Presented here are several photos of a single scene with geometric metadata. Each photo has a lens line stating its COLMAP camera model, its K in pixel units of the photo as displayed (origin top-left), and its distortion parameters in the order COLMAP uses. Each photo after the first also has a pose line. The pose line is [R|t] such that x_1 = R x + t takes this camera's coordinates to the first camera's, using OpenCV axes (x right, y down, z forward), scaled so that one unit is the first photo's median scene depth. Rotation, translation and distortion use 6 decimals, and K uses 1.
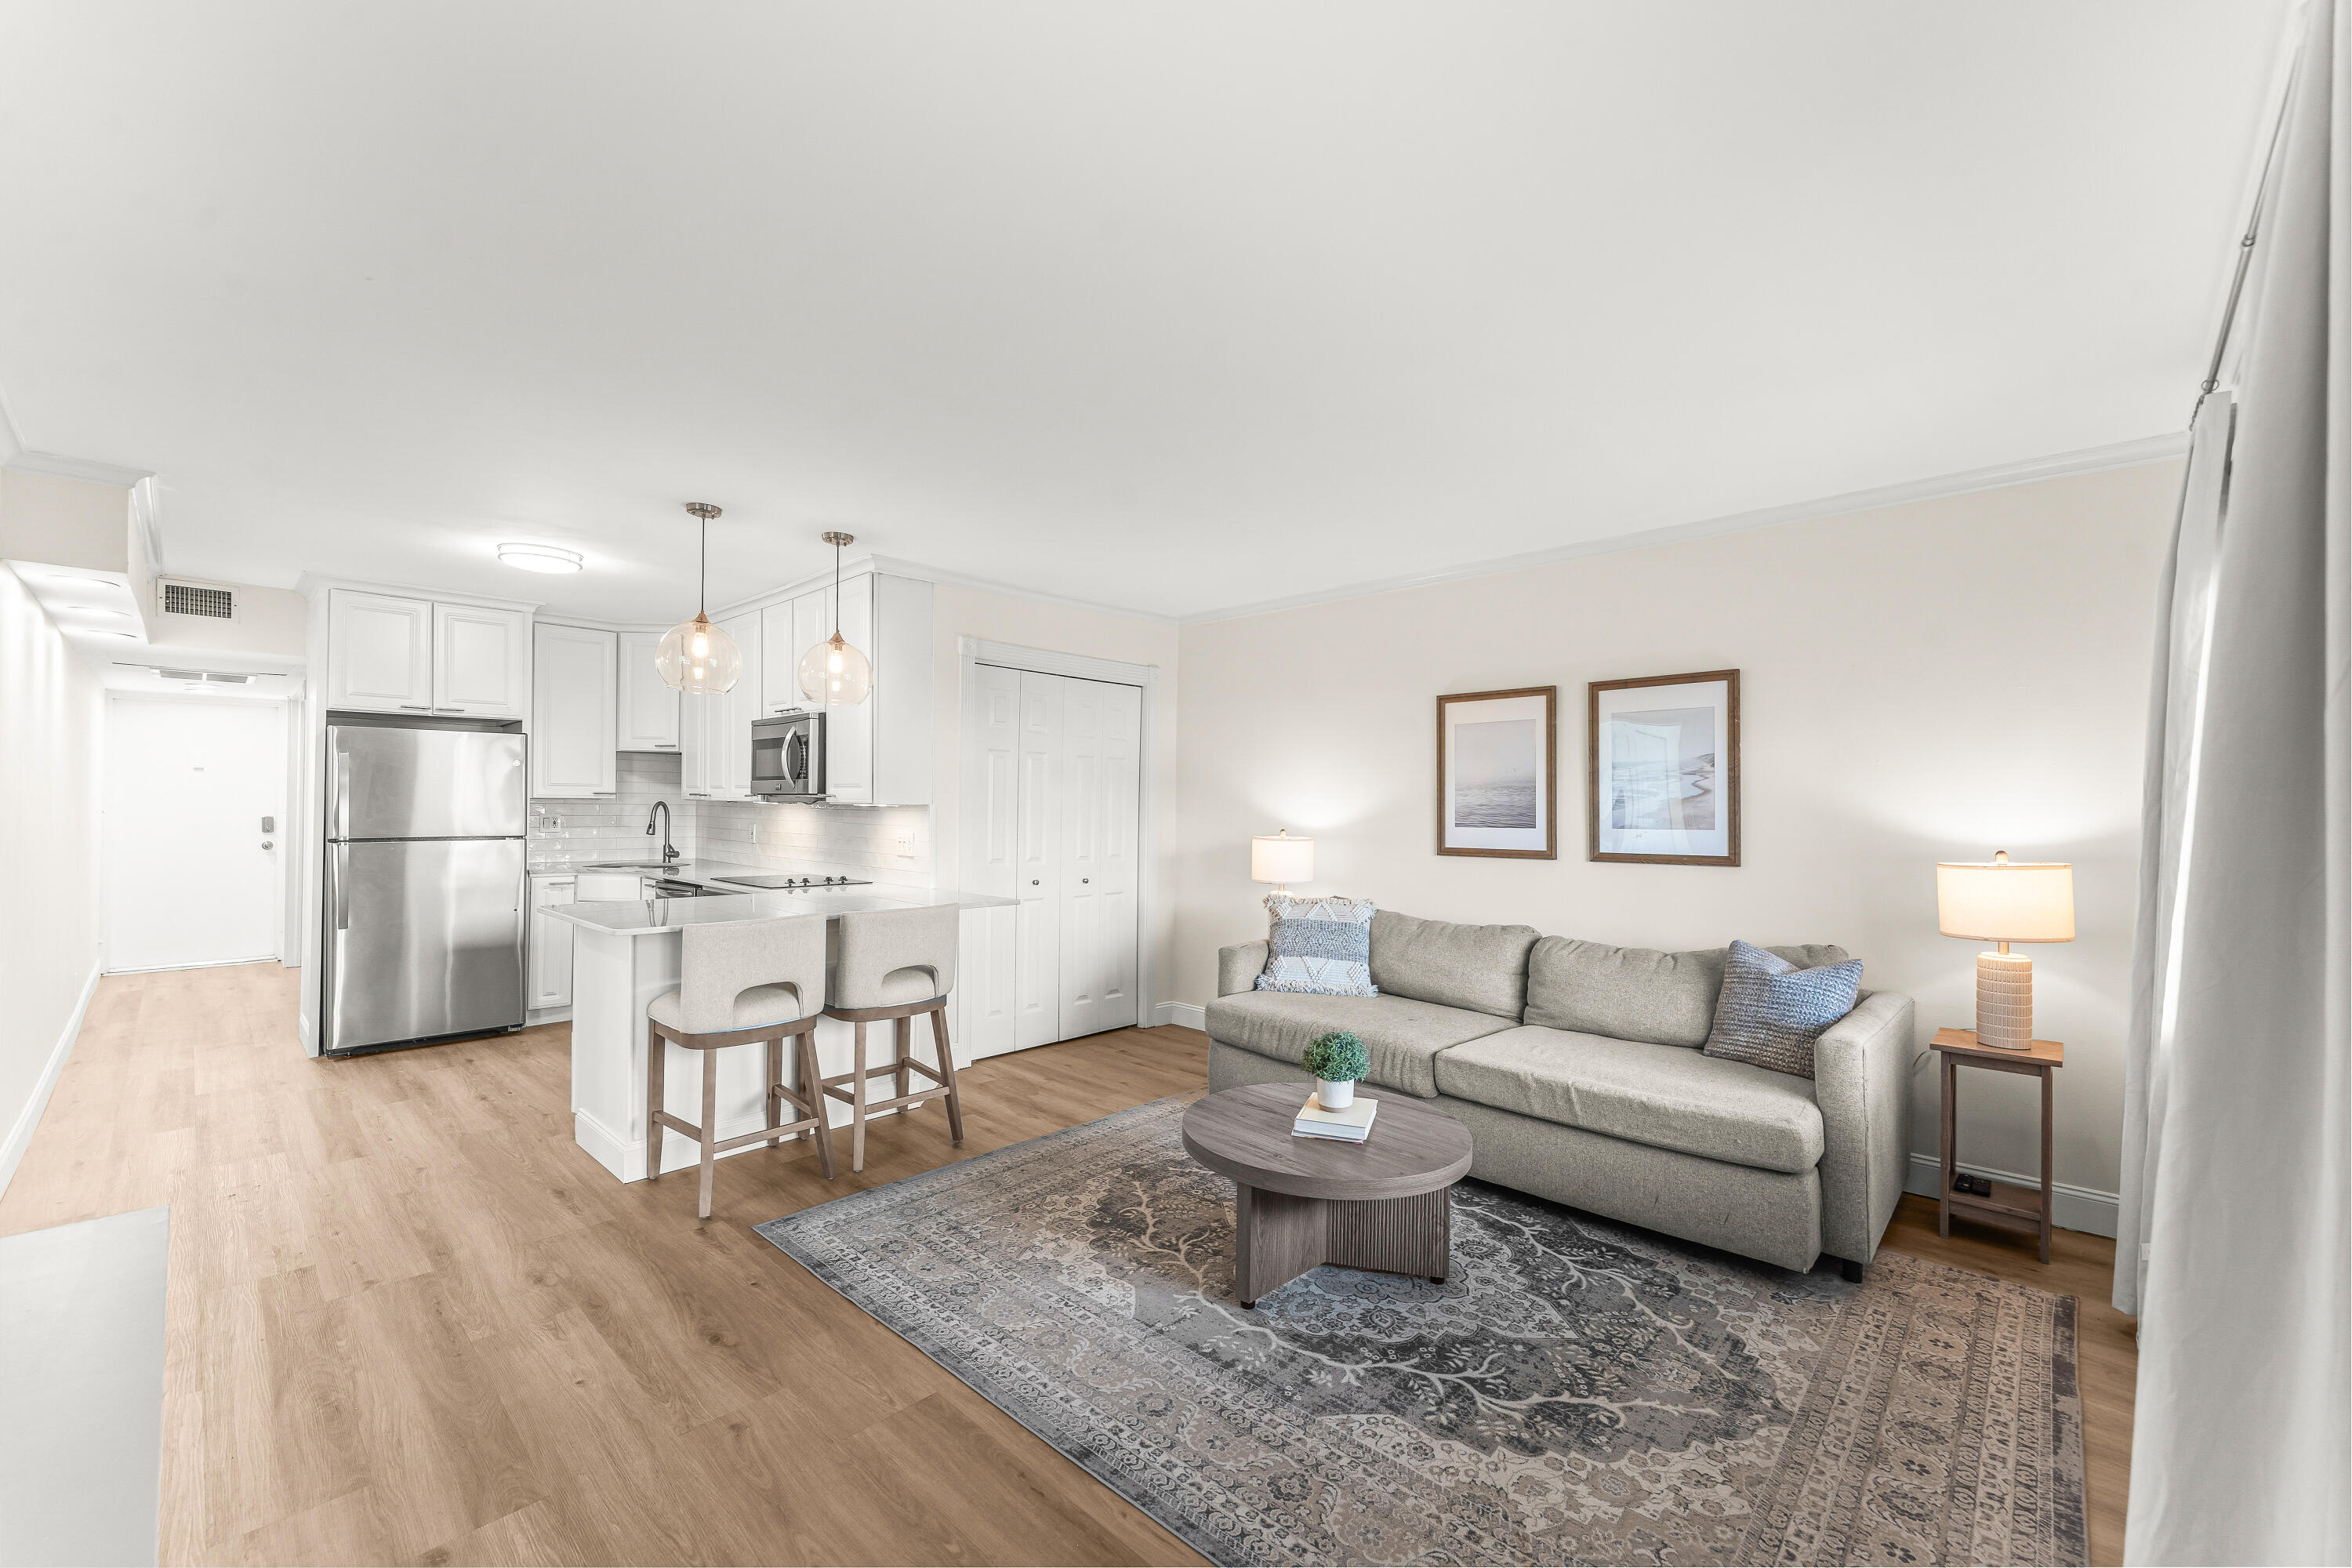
lens RADIAL K [[949.5, 0, 1172.1], [0, 949.5, 803.4], [0, 0, 1]] dist [-0.001386, 0.000119]
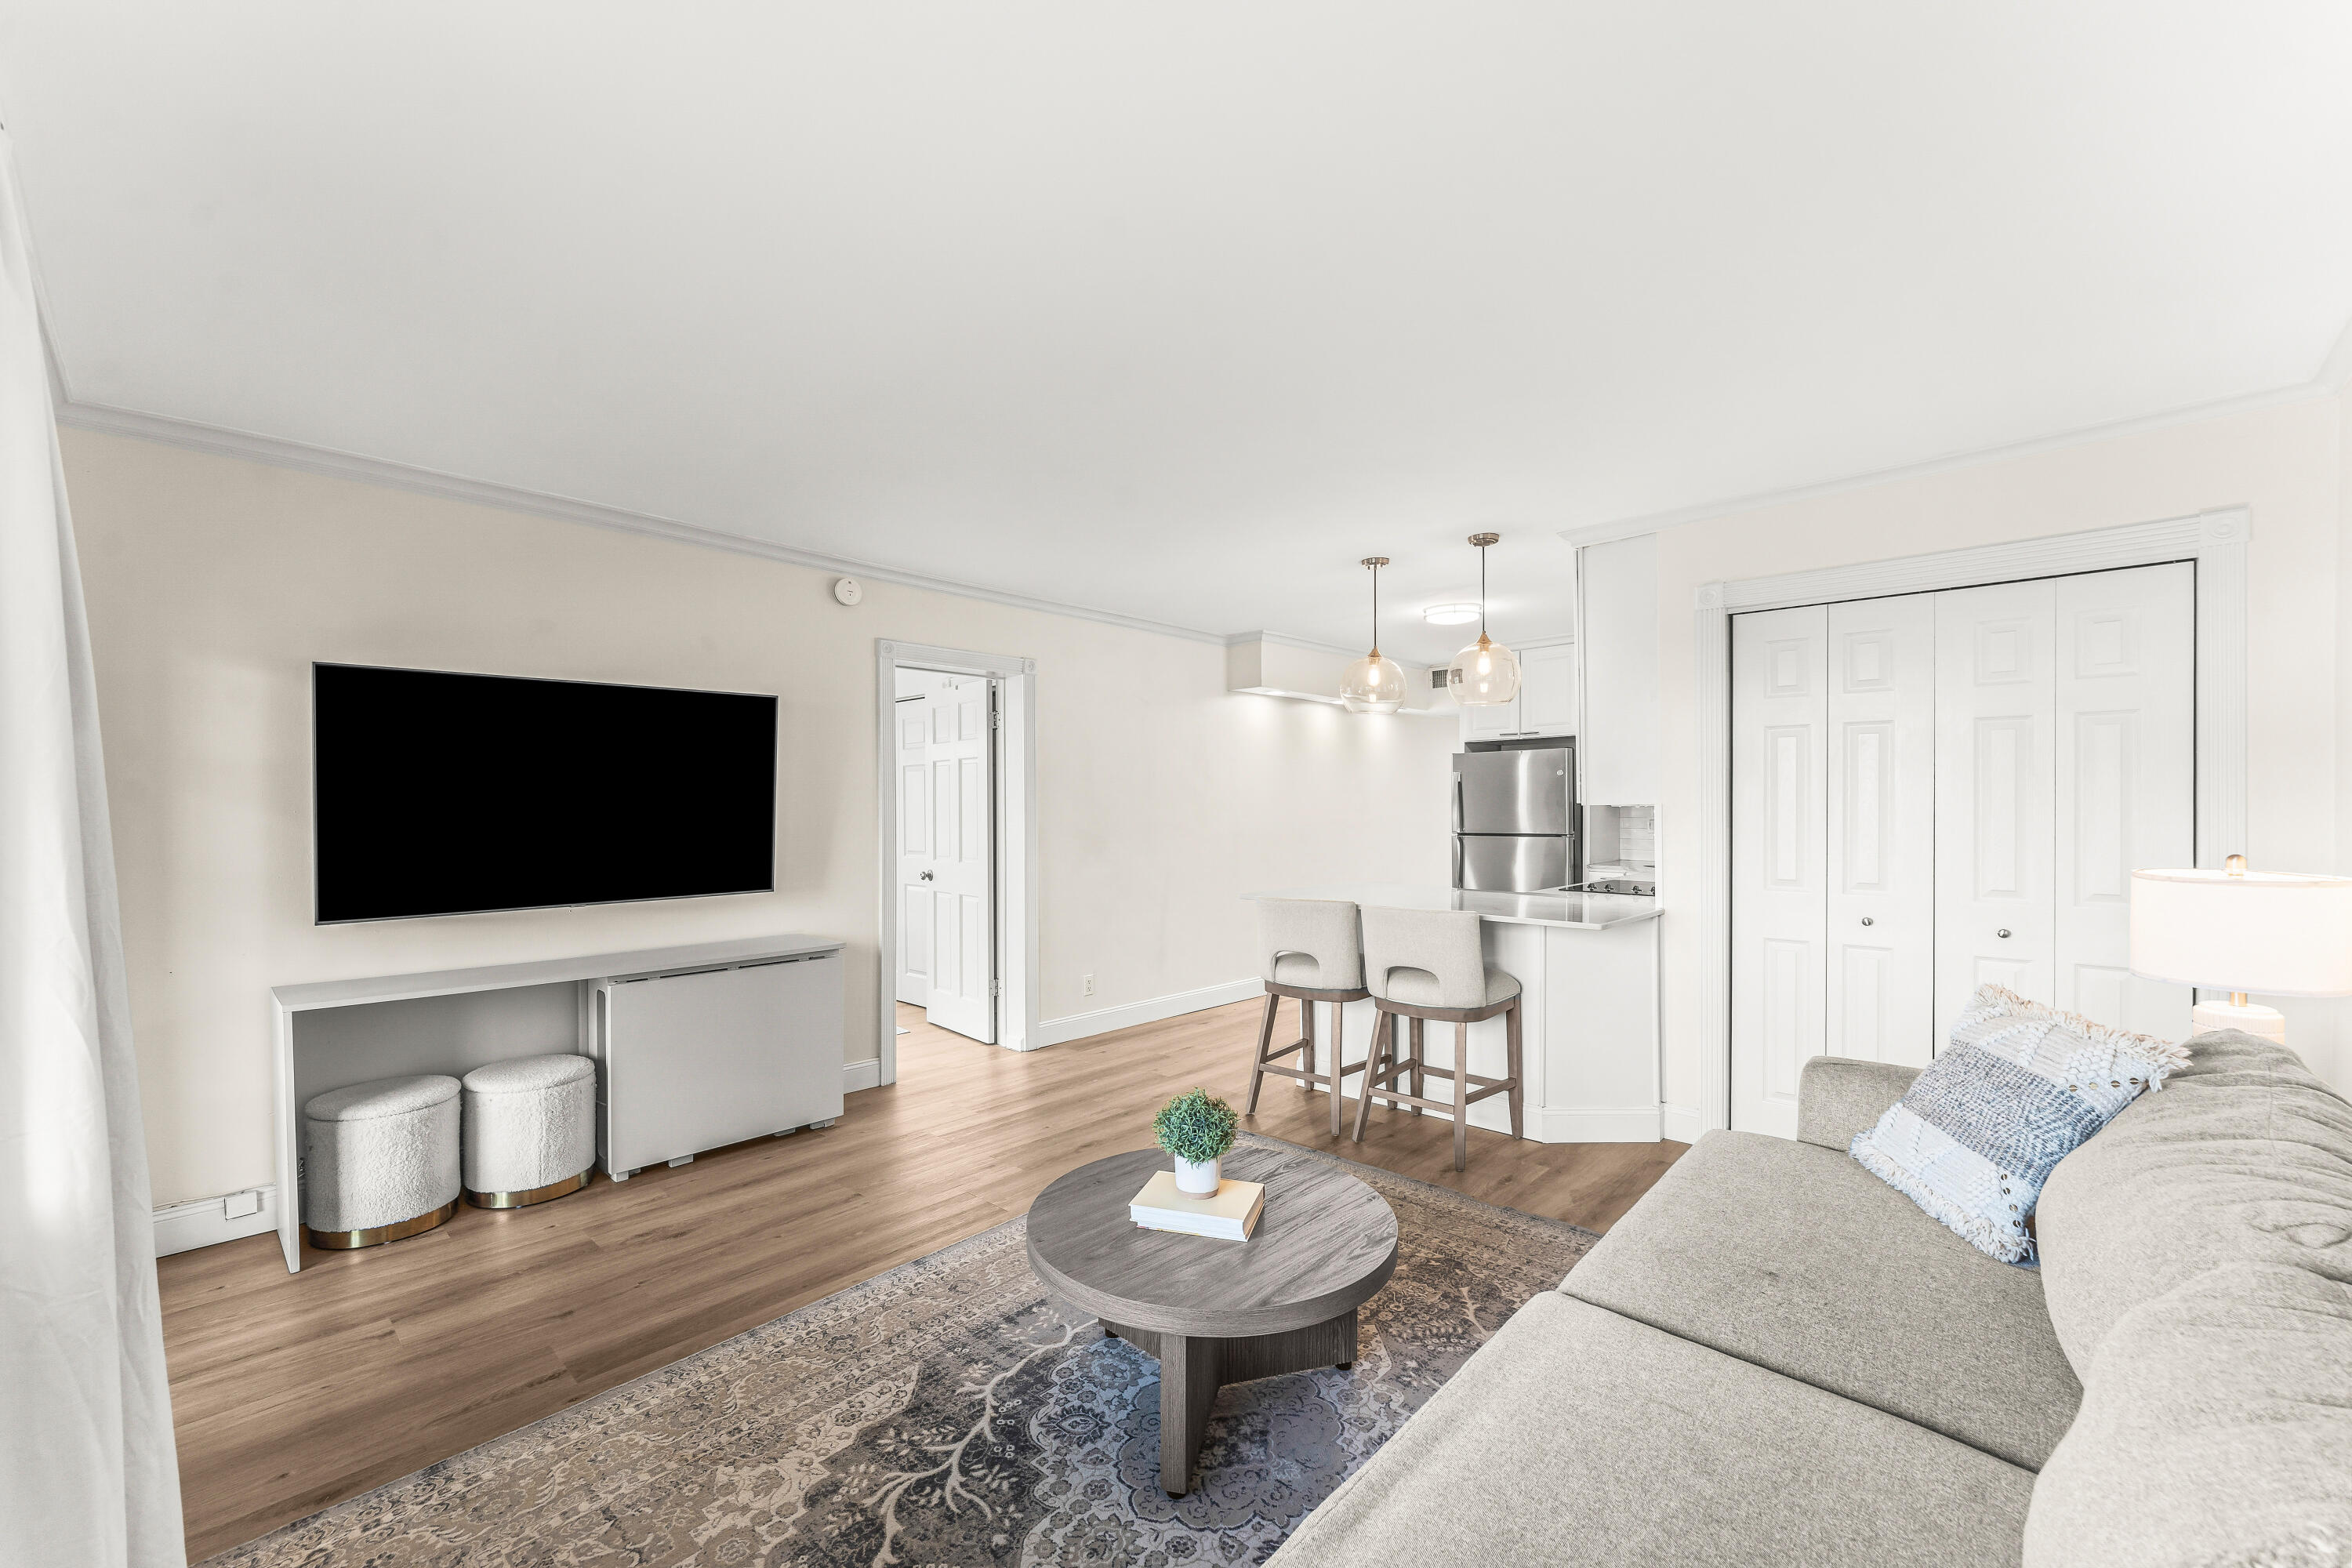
lens RADIAL K [[949.5, 0, 1172.1], [0, 949.5, 803.4], [0, 0, 1]] dist [-0.001386, 0.000119]
pose [[0.013392, -0.011666, -0.999842, 0.731163], [0.006156, 0.999914, -0.011585, 0.009106], [0.999891, -0.006000, 0.013462, 0.744033]]
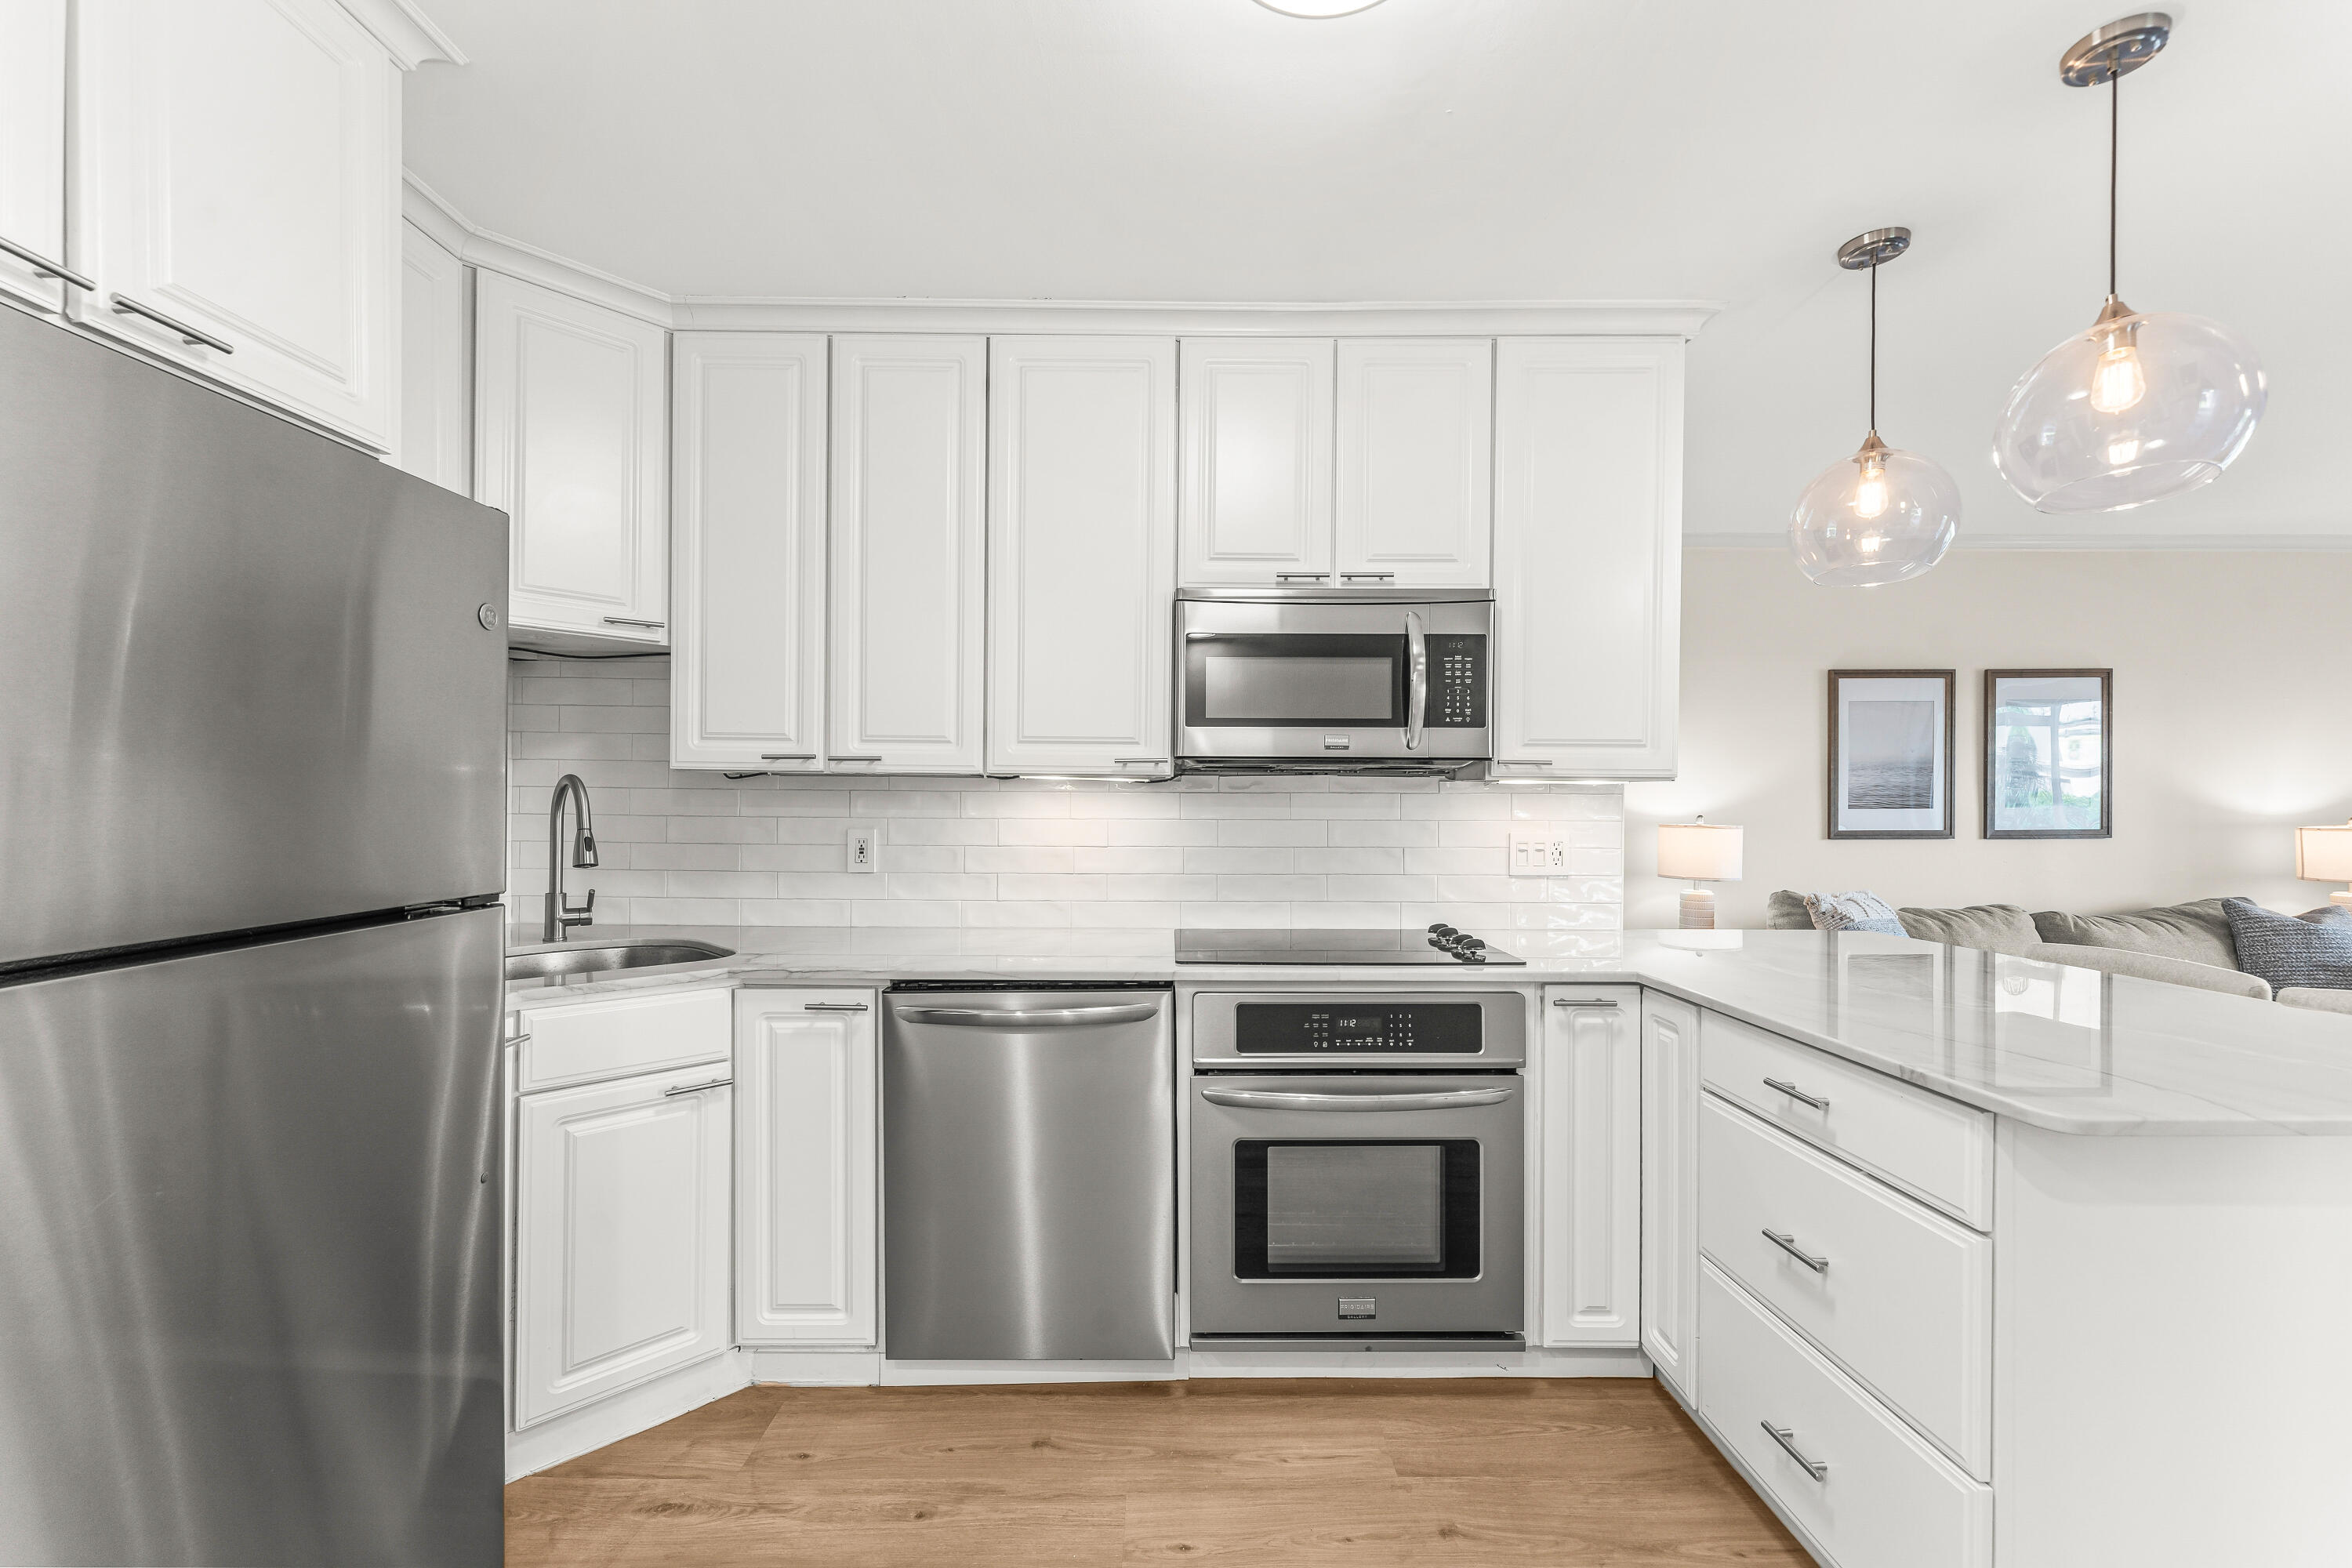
lens RADIAL K [[949.5, 0, 1172.1], [0, 949.5, 803.4], [0, 0, 1]] dist [-0.001386, 0.000119]
pose [[0.717373, -0.009289, 0.696628, -1.099664], [0.001330, 0.999928, 0.011964, 0.009096], [-0.696689, -0.007656, 0.717333, 1.015049]]
